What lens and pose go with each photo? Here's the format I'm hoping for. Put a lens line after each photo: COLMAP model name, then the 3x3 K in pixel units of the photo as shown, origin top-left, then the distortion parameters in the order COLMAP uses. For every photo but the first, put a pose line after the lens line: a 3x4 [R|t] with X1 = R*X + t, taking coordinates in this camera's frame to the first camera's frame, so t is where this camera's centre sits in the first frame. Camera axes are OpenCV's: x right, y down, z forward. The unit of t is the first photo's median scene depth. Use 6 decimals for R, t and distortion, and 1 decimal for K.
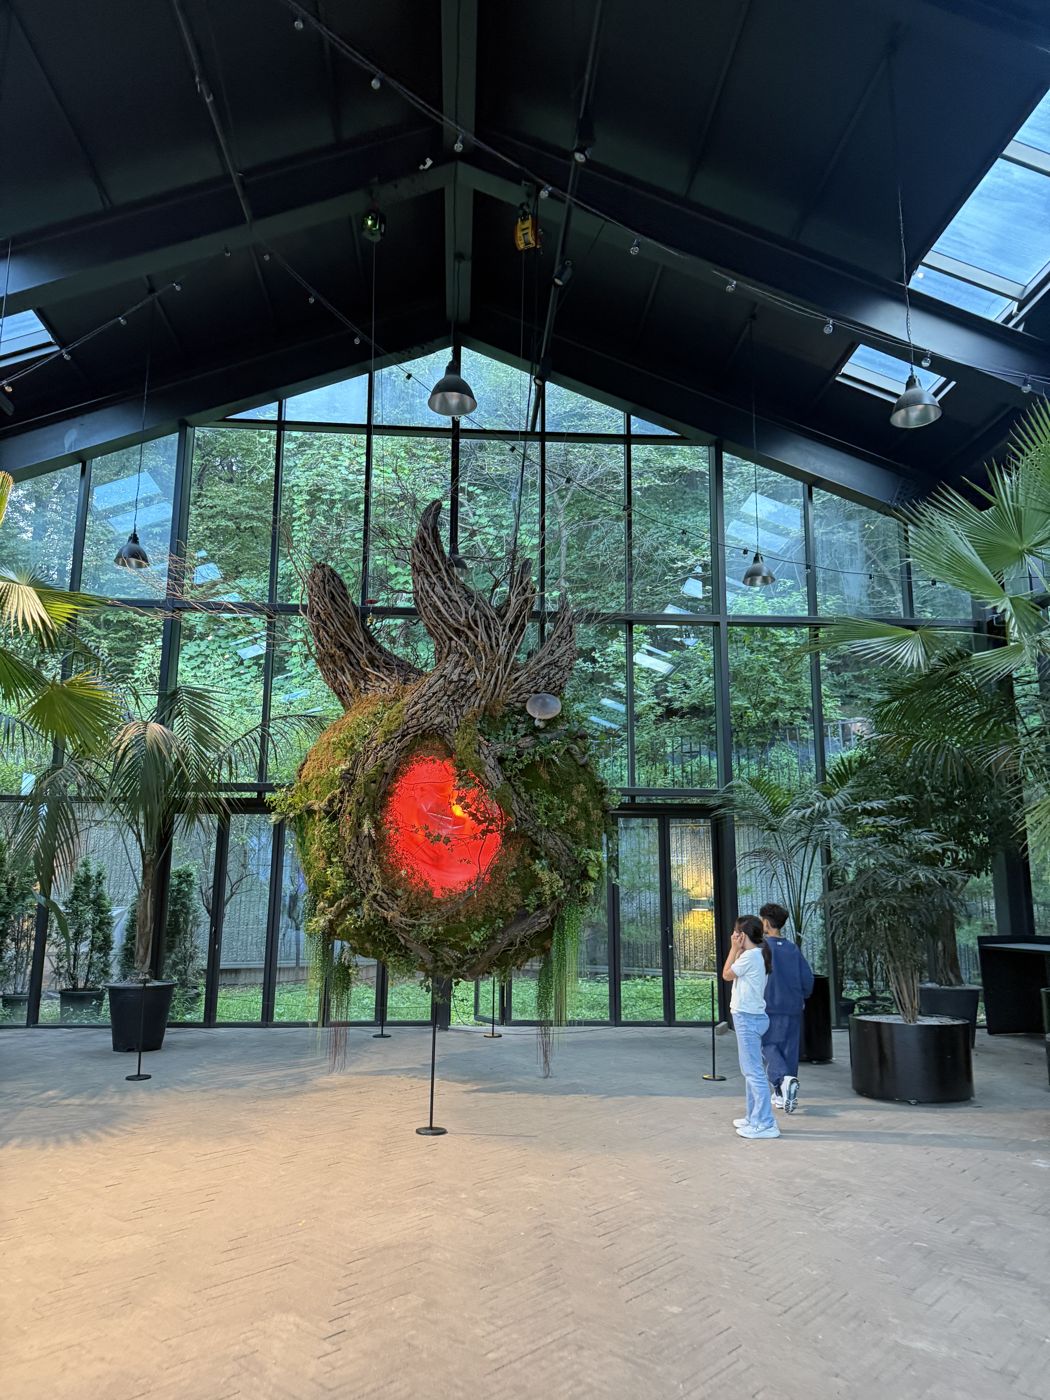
lens RADIAL K [[987.7, 0, 525.0], [0, 987.7, 700.0], [0, 0, 1]] dist [0.130836, -0.250853]
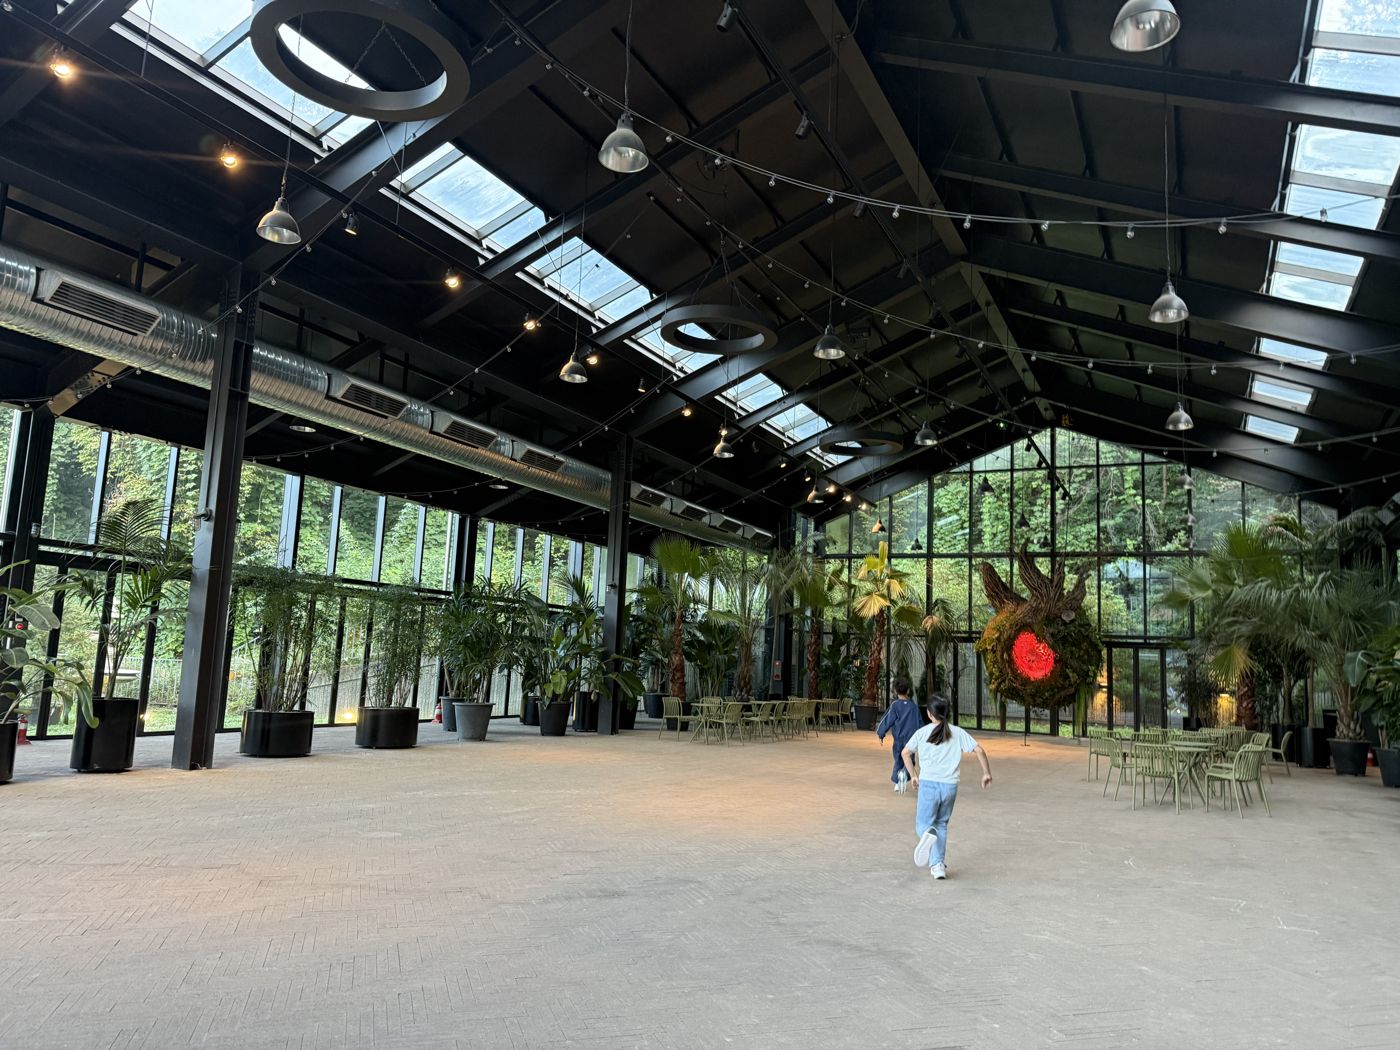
lens RADIAL K [[987.7, 0, 691.5], [0, 987.7, 521.3], [0, 0, 1]] dist [0.130836, -0.250853]
pose [[0.861150, -0.038015, -0.506928, 0.552623], [0.057215, 0.998112, 0.022346, -0.387554], [0.505121, -0.048247, 0.861699, -2.003340]]
